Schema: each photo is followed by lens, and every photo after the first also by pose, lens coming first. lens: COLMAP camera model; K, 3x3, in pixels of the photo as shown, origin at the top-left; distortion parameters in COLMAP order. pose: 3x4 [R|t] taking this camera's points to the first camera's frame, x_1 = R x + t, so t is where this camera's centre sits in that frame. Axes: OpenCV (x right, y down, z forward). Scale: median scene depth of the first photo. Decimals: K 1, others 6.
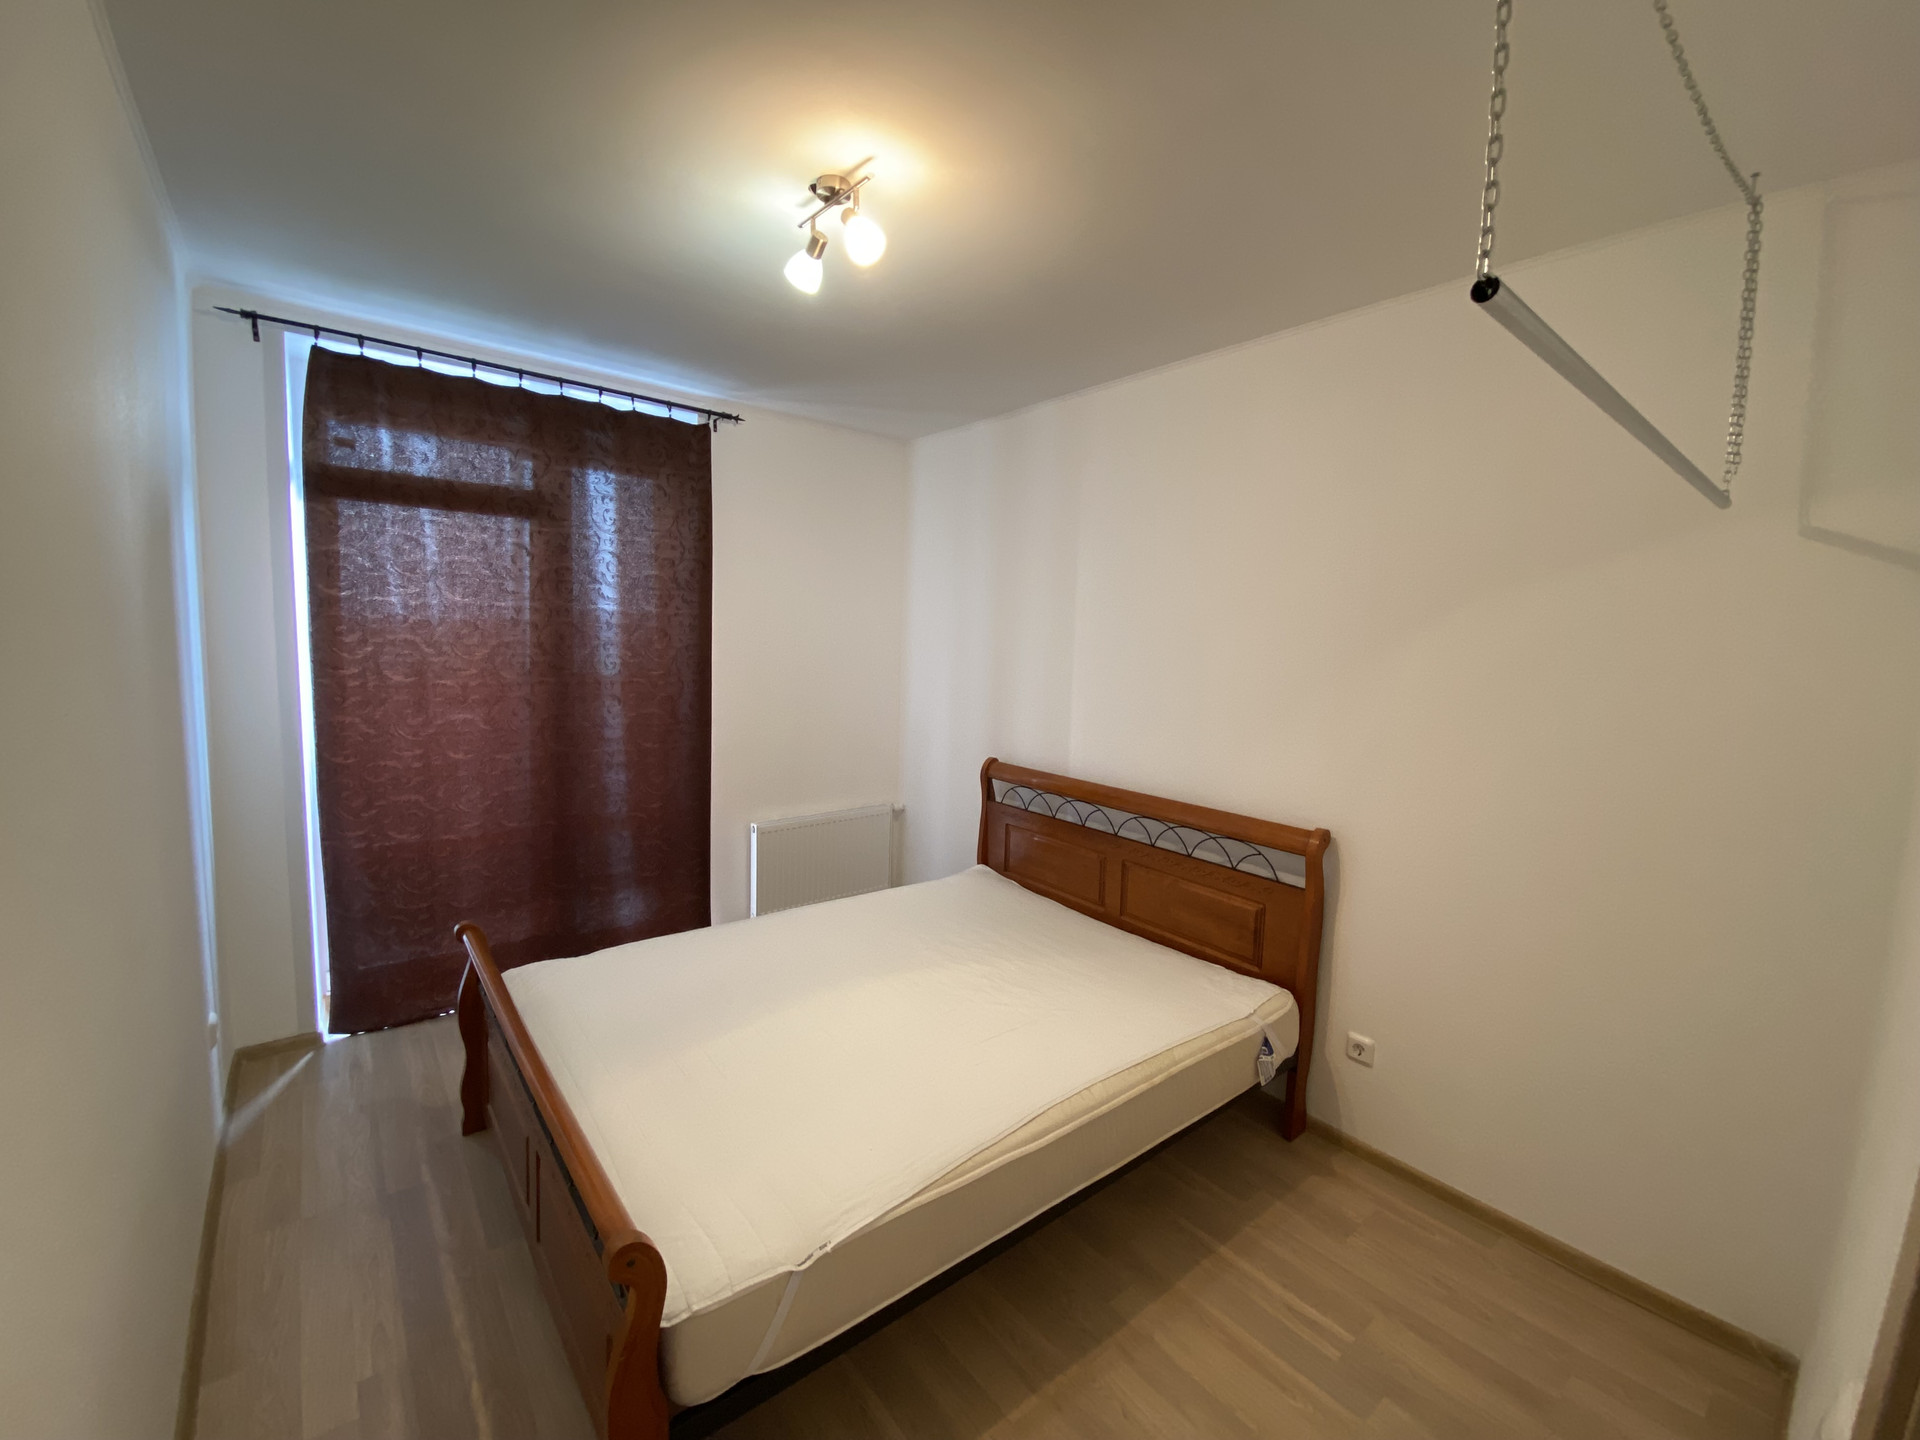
lens RADIAL K [[775.4, 0, 954.6], [0, 775.4, 719.6], [0, 0, 1]] dist [0.013290, -0.015877]
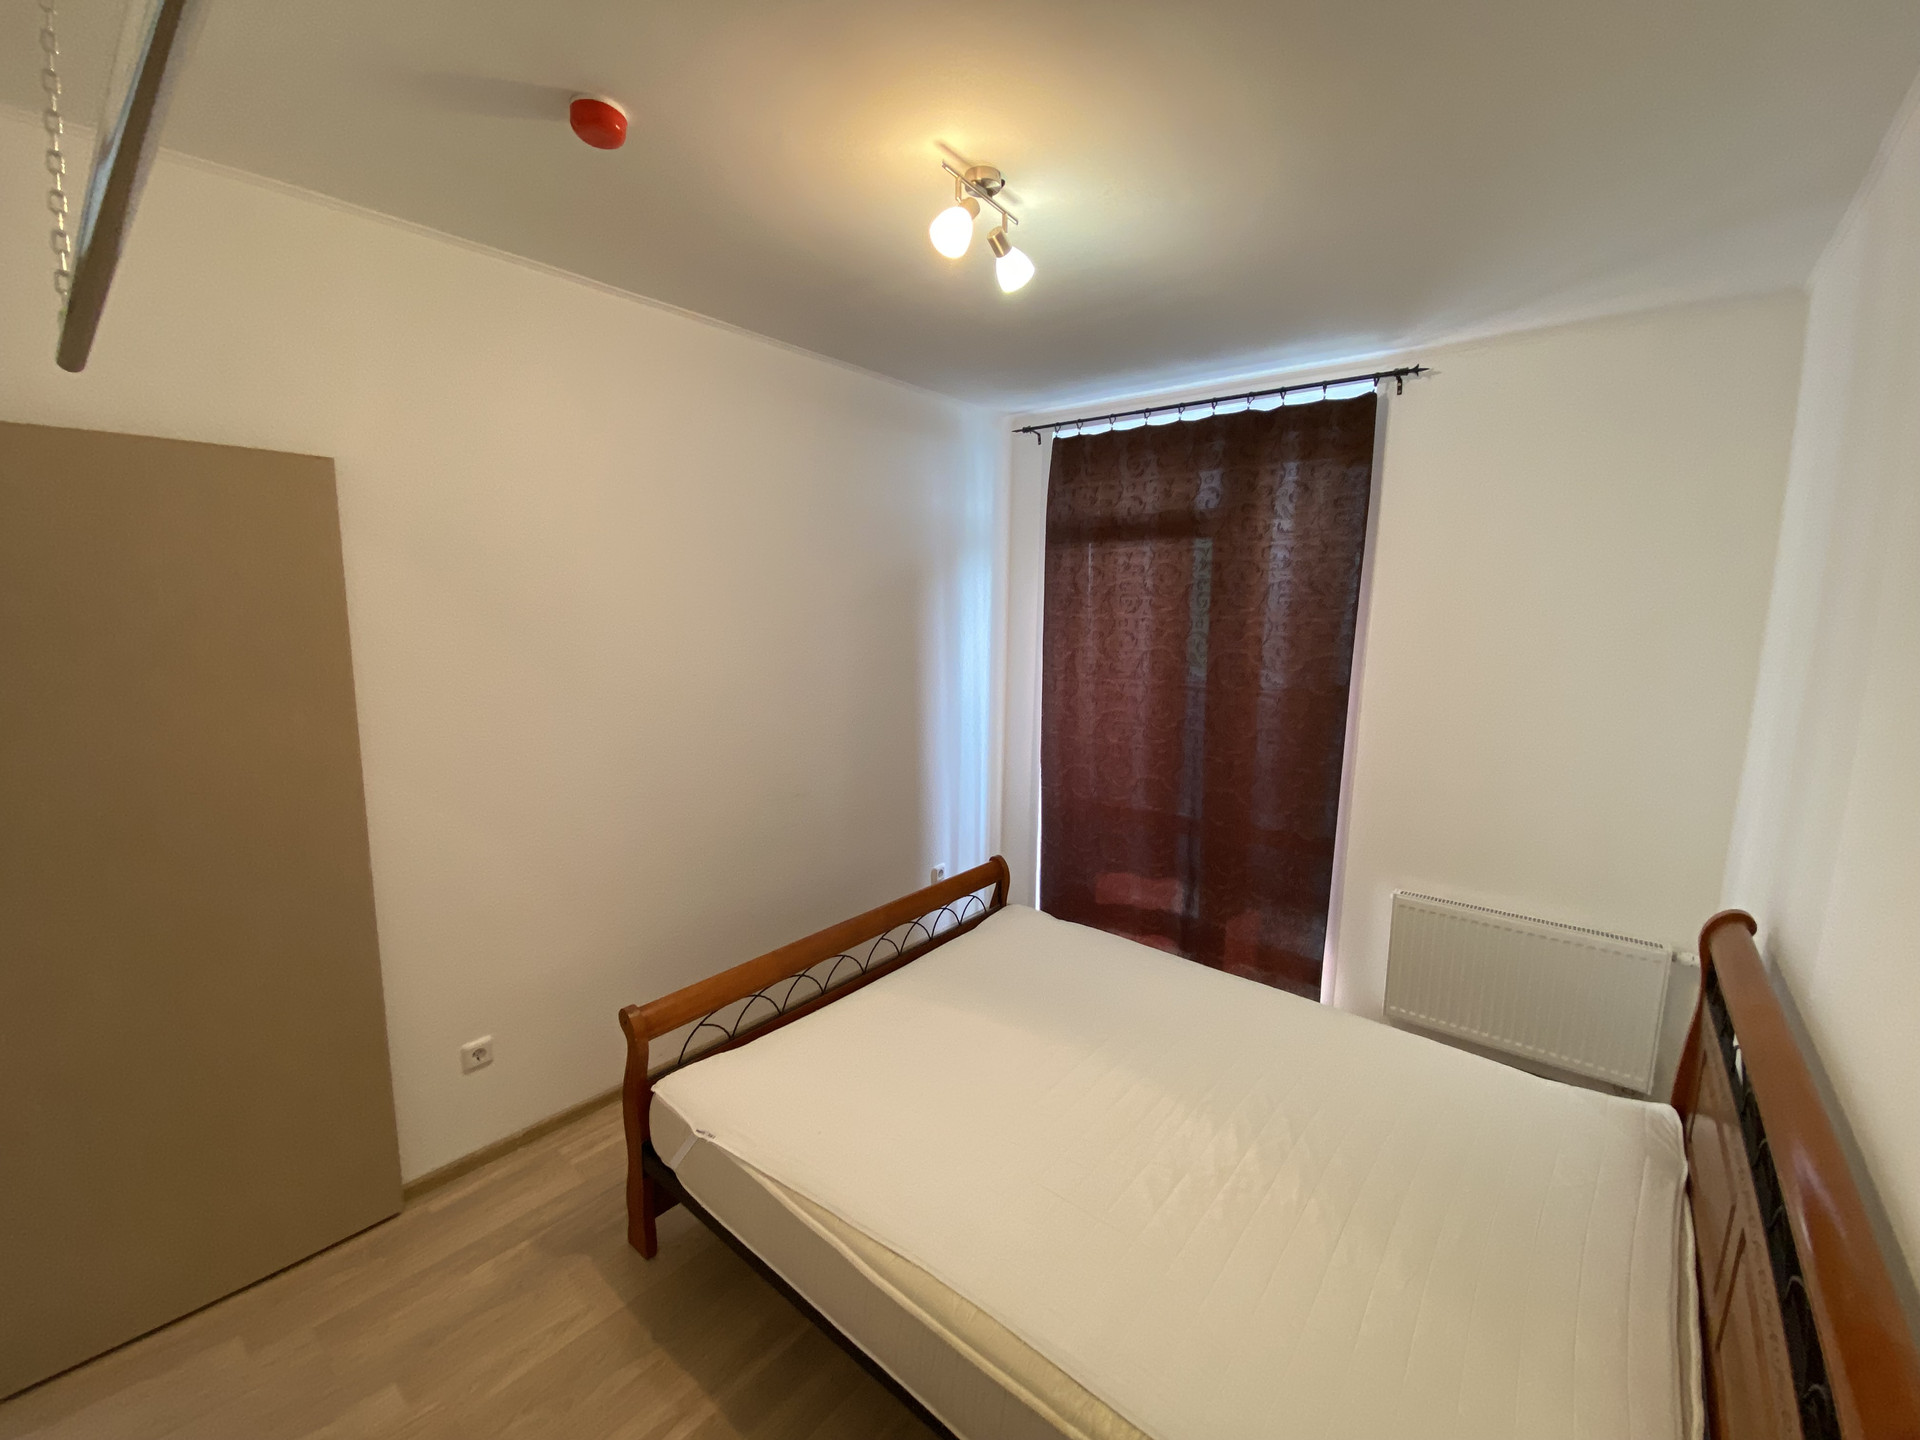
lens RADIAL K [[775.4, 0, 965.3], [0, 775.4, 722.4], [0, 0, 1]] dist [0.013290, -0.015877]
pose [[0.206823, 0.109597, -0.972221, 0.479946], [-0.119388, 0.989107, 0.086102, -0.059142], [0.971067, 0.098264, 0.217655, 0.485337]]
